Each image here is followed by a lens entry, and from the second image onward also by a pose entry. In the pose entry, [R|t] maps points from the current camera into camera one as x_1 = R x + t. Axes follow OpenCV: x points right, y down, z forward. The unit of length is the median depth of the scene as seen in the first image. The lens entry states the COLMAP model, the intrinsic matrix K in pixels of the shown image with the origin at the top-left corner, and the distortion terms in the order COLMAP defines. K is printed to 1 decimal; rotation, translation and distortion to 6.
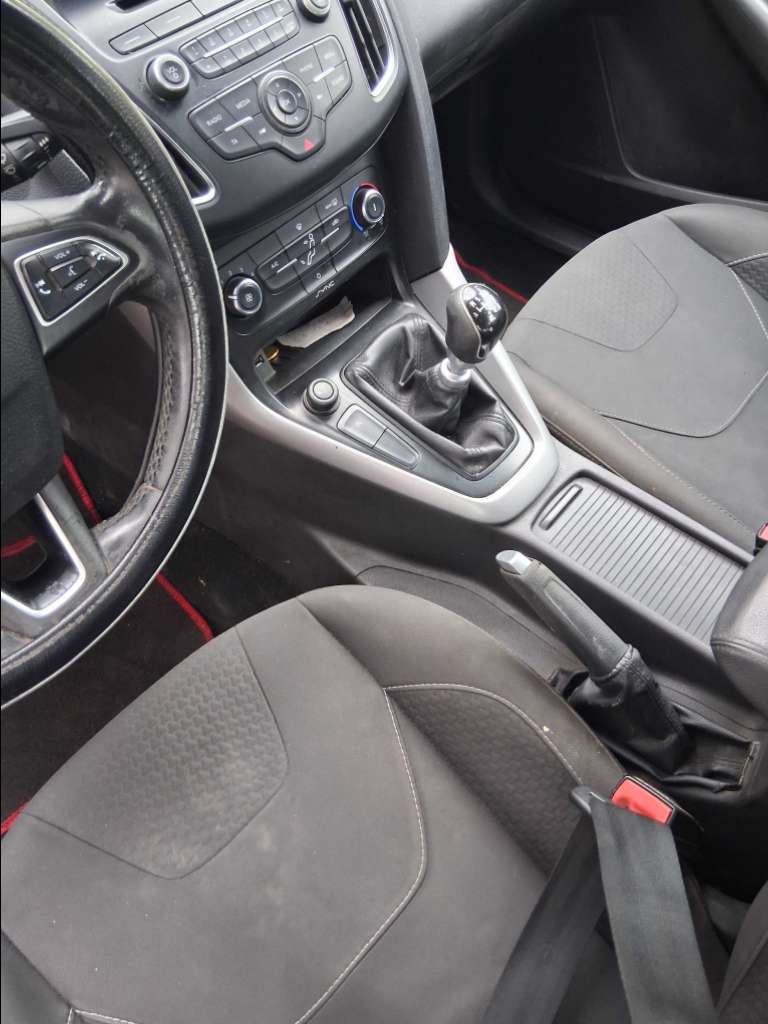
lens RADIAL K [[766.3, 0, 384.6], [0, 766.3, 513.6], [0, 0, 1]] dist [0.084466, -0.100821]
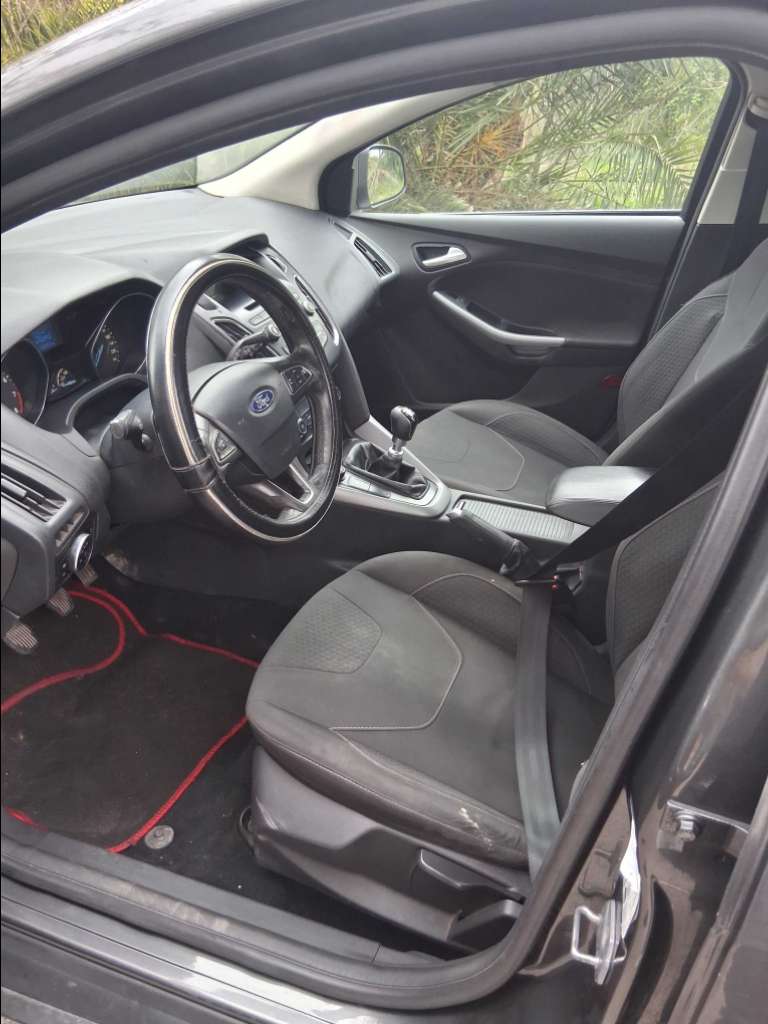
lens RADIAL K [[771.2, 0, 382.7], [0, 771.2, 524.0], [0, 0, 1]] dist [0.105556, -0.186877]
pose [[0.934107, -0.167738, 0.315131, -0.632004], [0.279133, 0.893481, -0.351819, 0.714754], [-0.222550, 0.416600, 0.881428, -0.755813]]
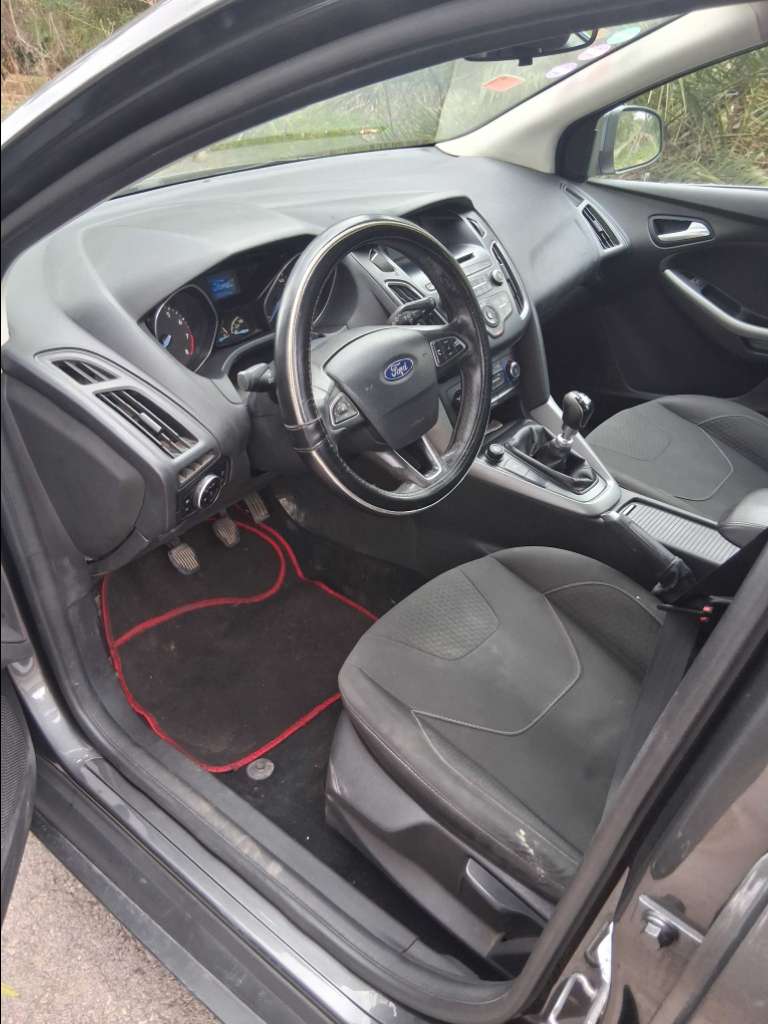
lens RADIAL K [[771.2, 0, 382.7], [0, 771.2, 524.0], [0, 0, 1]] dist [0.105556, -0.186877]
pose [[0.999932, -0.004363, 0.010778, -0.386955], [0.007940, 0.933354, -0.358870, 0.708061], [-0.008494, 0.358932, 0.933325, -0.743376]]
